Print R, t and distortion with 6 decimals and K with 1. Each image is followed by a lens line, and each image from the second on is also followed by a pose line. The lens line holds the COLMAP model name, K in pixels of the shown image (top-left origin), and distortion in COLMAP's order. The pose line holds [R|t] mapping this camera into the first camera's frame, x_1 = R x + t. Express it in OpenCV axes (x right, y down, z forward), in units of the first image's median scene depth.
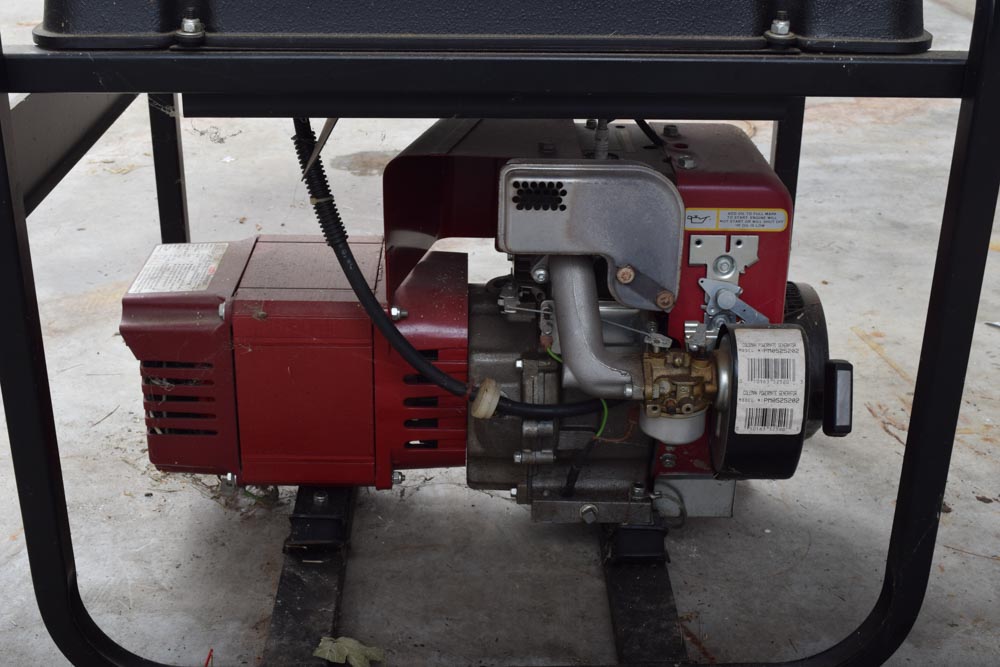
lens RADIAL K [[1320.2, 0, 496.7], [0, 1320.2, 334.8], [0, 0, 1]] dist [-0.040906, 0.000000]
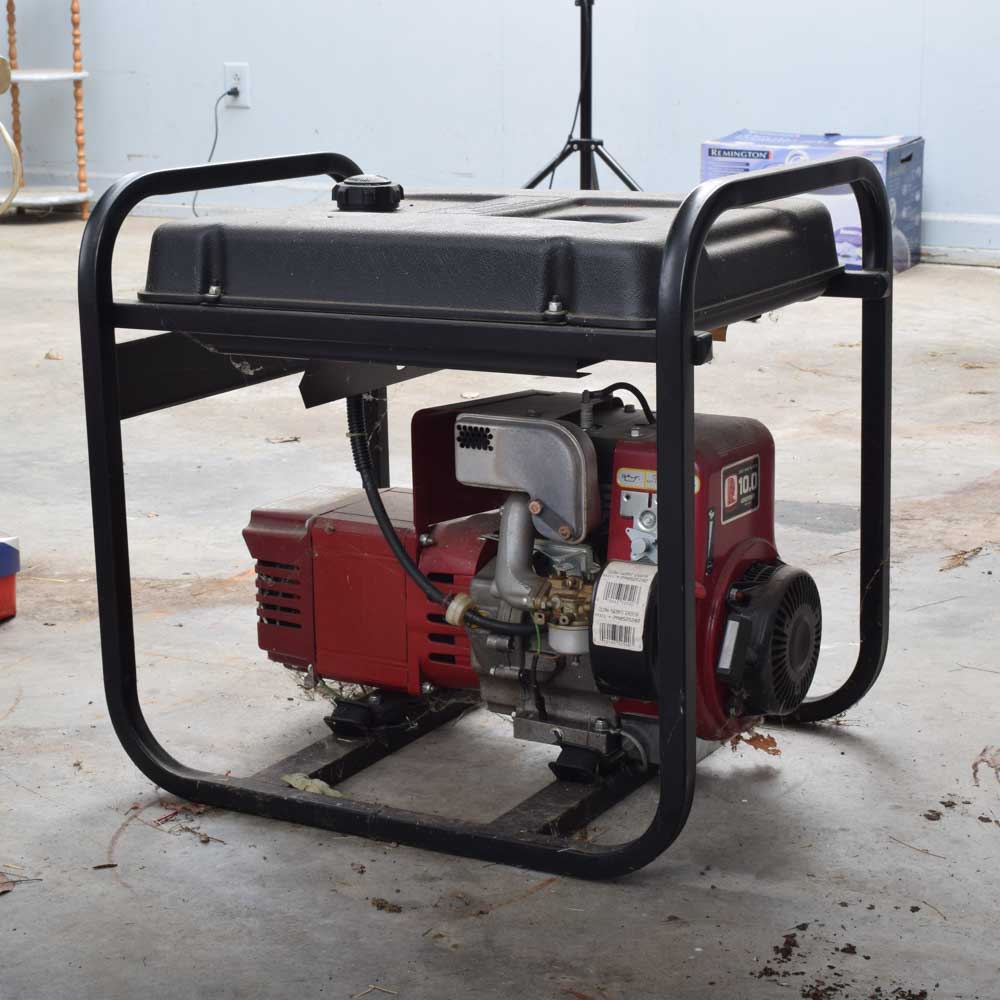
lens RADIAL K [[2251.8, 0, 500.0], [0, 2251.8, 501.6], [0, 0, 1]] dist [0.014149, 0.000000]
pose [[0.847663, 0.082216, -0.524126, 1.184186], [-0.186023, 0.971259, -0.148500, 0.271563], [0.496852, 0.223377, 0.838594, -0.803595]]
